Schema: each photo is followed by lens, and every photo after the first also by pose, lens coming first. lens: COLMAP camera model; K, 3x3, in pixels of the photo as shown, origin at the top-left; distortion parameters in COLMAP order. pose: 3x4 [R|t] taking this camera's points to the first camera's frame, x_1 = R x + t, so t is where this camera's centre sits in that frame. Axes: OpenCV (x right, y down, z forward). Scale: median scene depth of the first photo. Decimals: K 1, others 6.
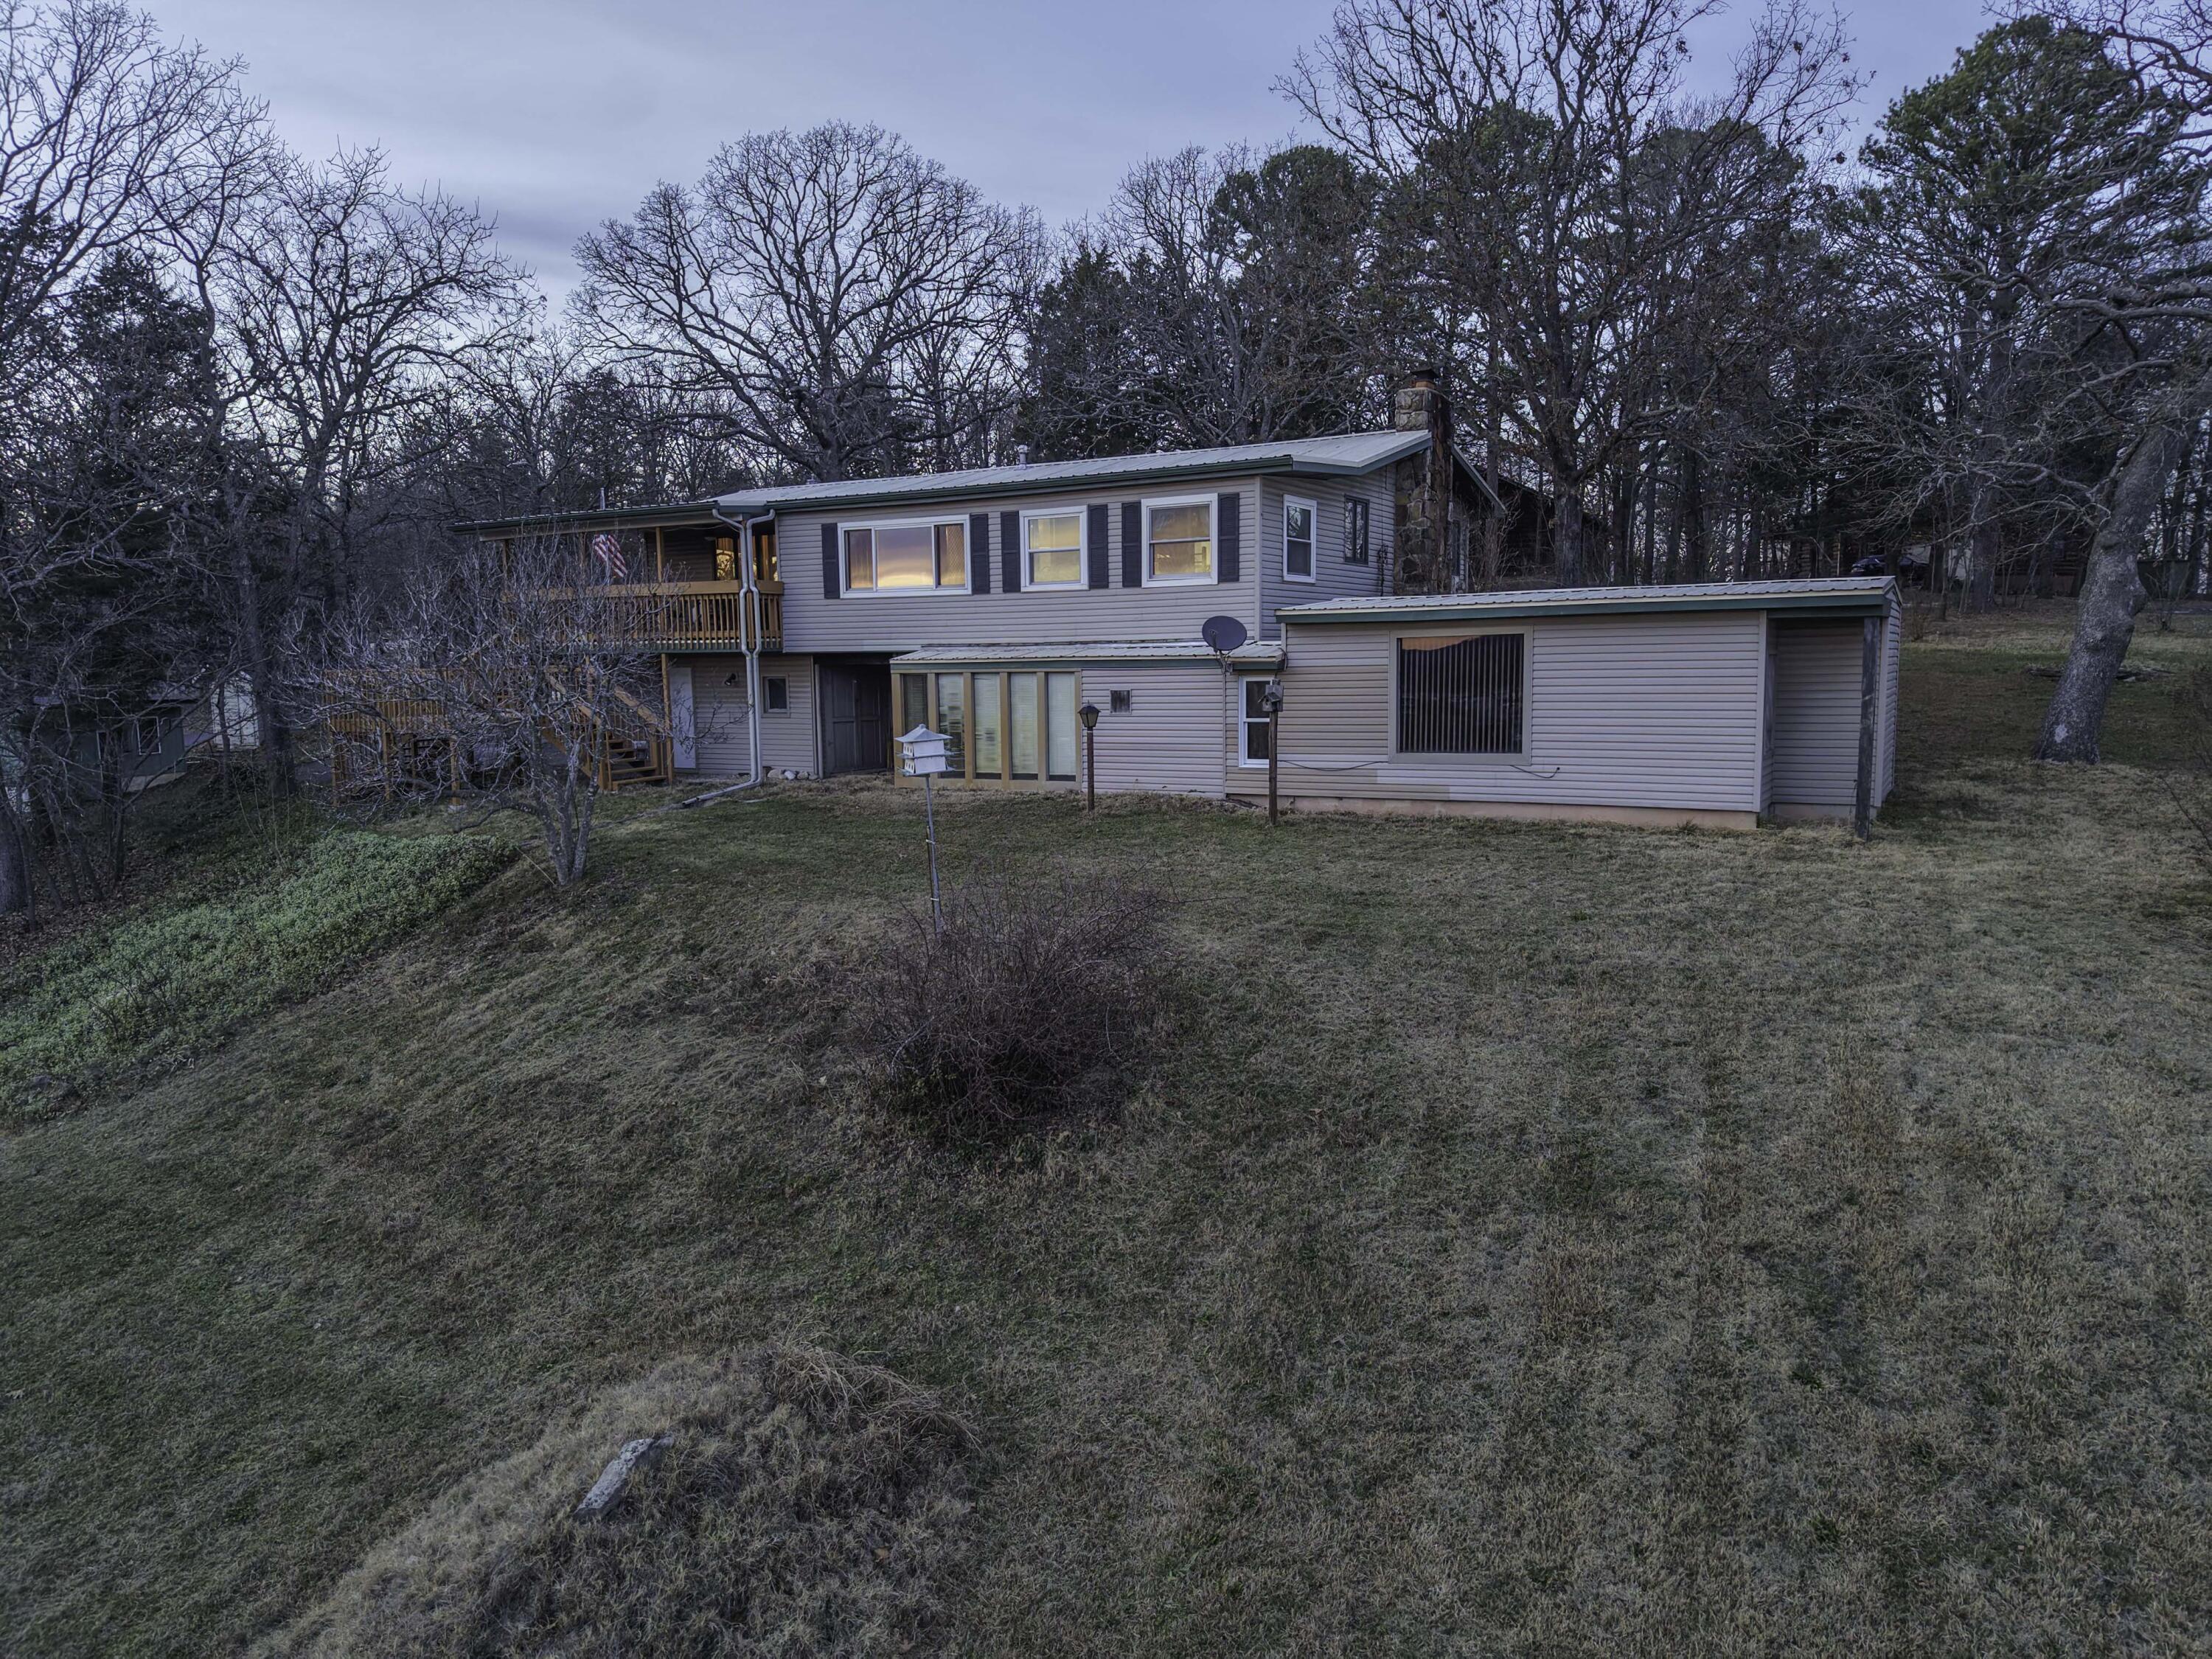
lens RADIAL K [[1531.1, 0, 1107.0], [0, 1531.1, 834.8], [0, 0, 1]] dist [-0.000966, -0.002884]
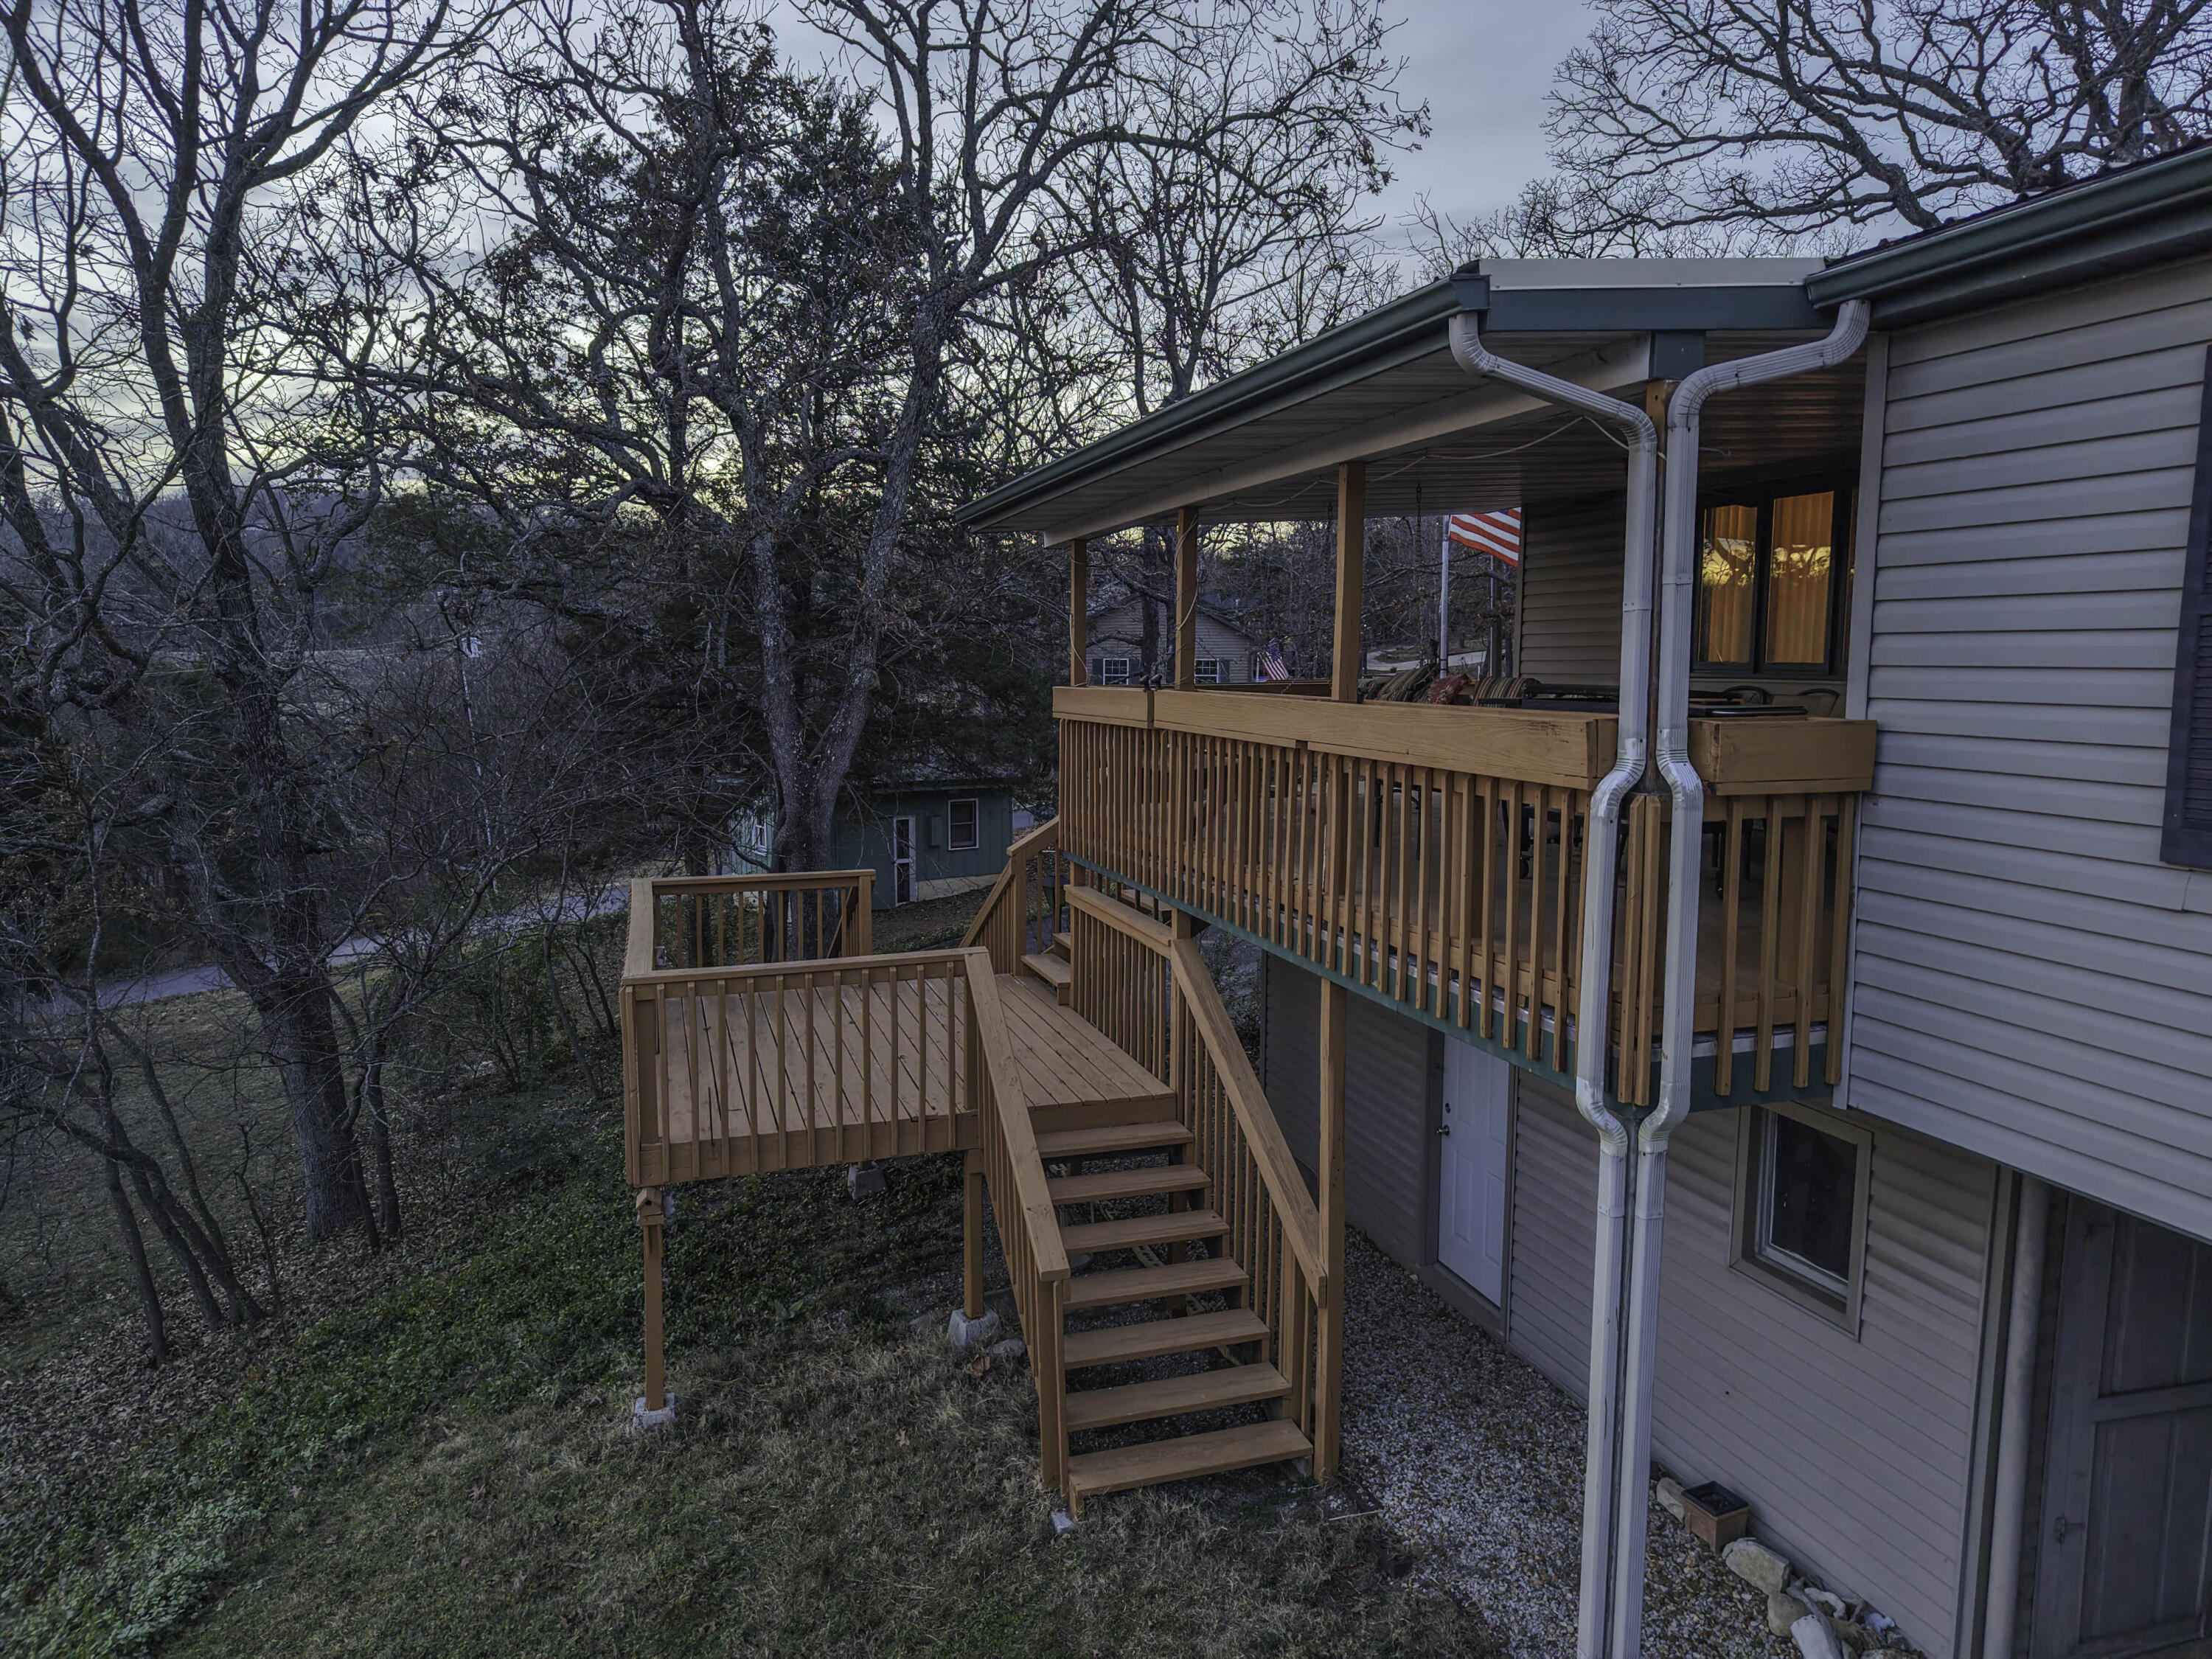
lens RADIAL K [[1531.1, 0, 1107.6], [0, 1531.1, 829.1], [0, 0, 1]] dist [-0.000966, -0.002884]
pose [[0.744826, 0.088707, -0.661336, -0.160077], [-0.091593, 0.995334, 0.030351, -0.151063], [0.660943, 0.037968, 0.749475, 0.814680]]
